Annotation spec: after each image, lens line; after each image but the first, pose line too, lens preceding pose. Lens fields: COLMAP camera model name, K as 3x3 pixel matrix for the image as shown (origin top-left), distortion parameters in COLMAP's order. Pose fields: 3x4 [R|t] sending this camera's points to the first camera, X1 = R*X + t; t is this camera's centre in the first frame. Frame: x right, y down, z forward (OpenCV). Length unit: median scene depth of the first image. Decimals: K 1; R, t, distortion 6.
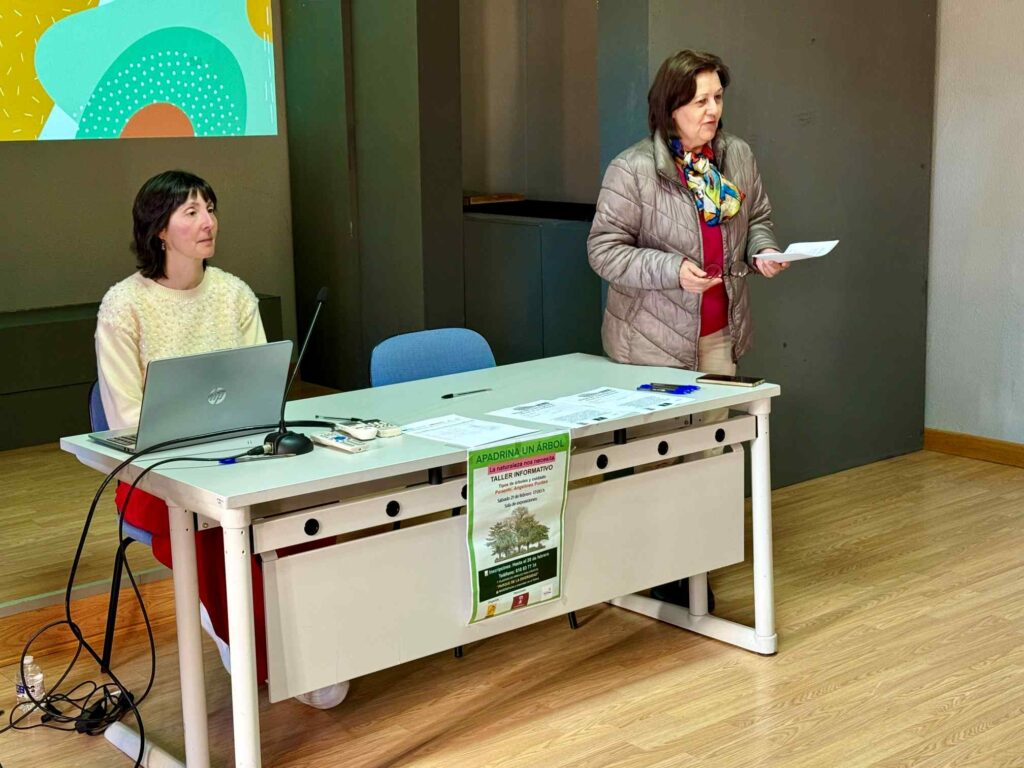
lens RADIAL K [[1469.2, 0, 512.0], [0, 1469.2, 384.0], [0, 0, 1]] dist [0.102839, -0.093680]
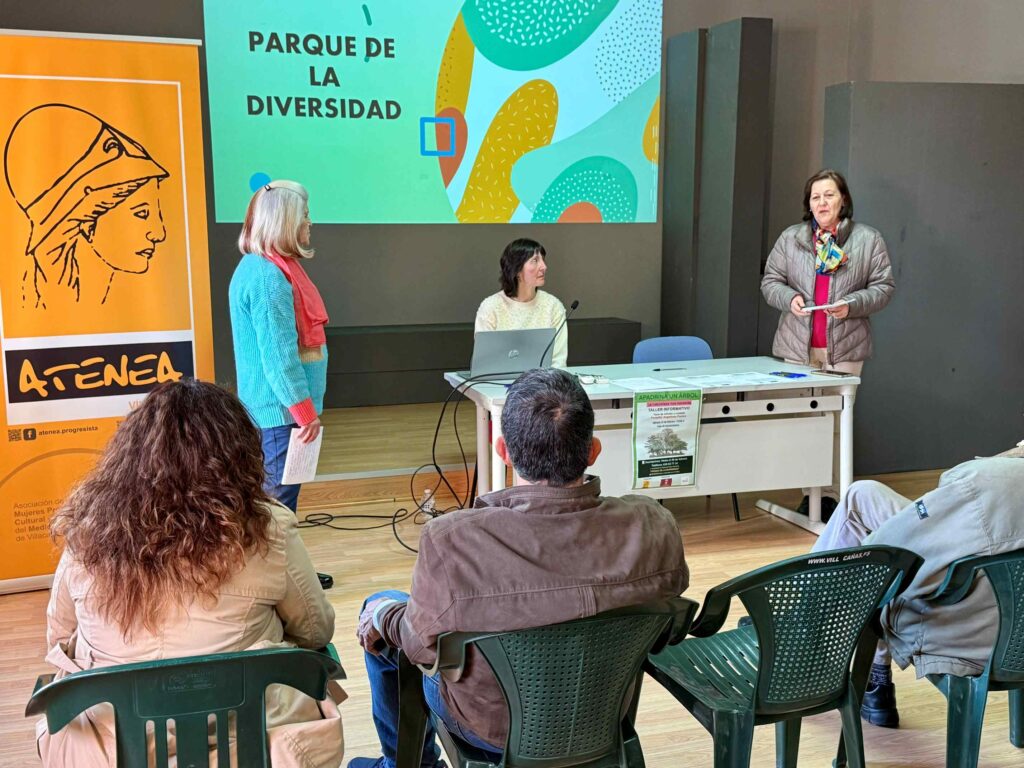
lens RADIAL K [[1079.6, 0, 512.0], [0, 1079.6, 384.0], [0, 0, 1]] dist [0.099966, -0.002559]
pose [[0.925139, 0.076978, -0.371742, 0.290043], [-0.085772, 0.996289, -0.007150, 0.051709], [0.369812, 0.038500, 0.928309, -0.261707]]
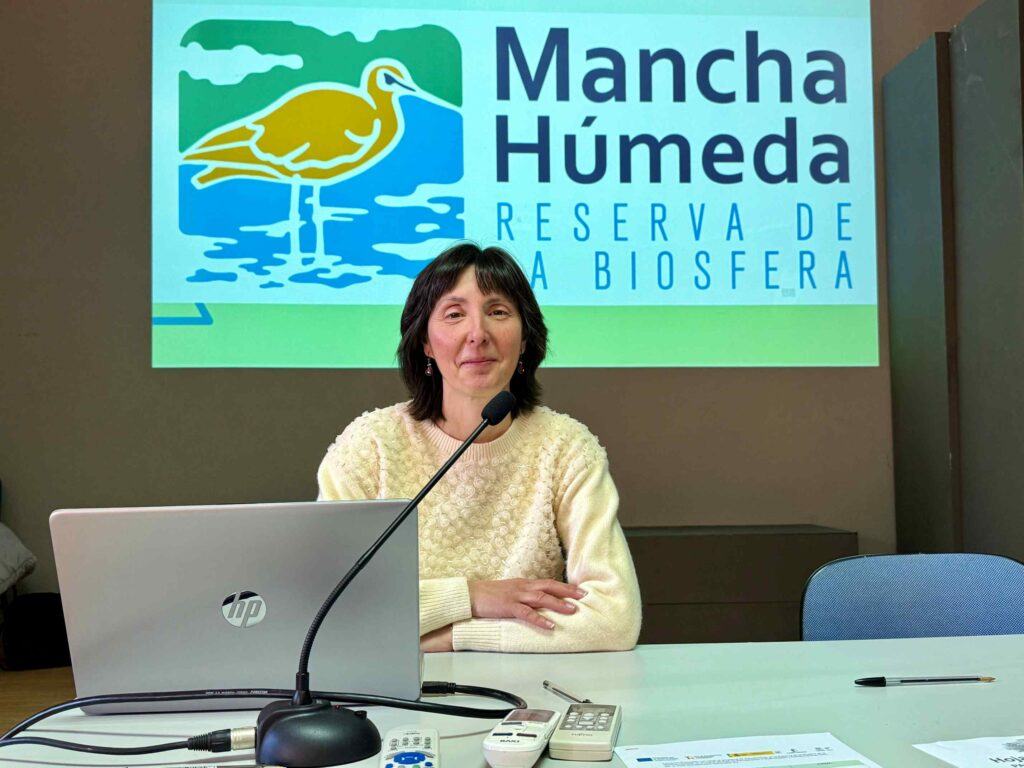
lens RADIAL K [[1008.6, 0, 512.0], [0, 1008.6, 384.0], [0, 0, 1]] dist [0.001050, 0.003450]
pose [[0.812103, -0.023643, -0.583035, 0.052748], [-0.113626, 0.973644, -0.197752, -0.006730], [0.572344, 0.226843, 0.788013, 0.723669]]
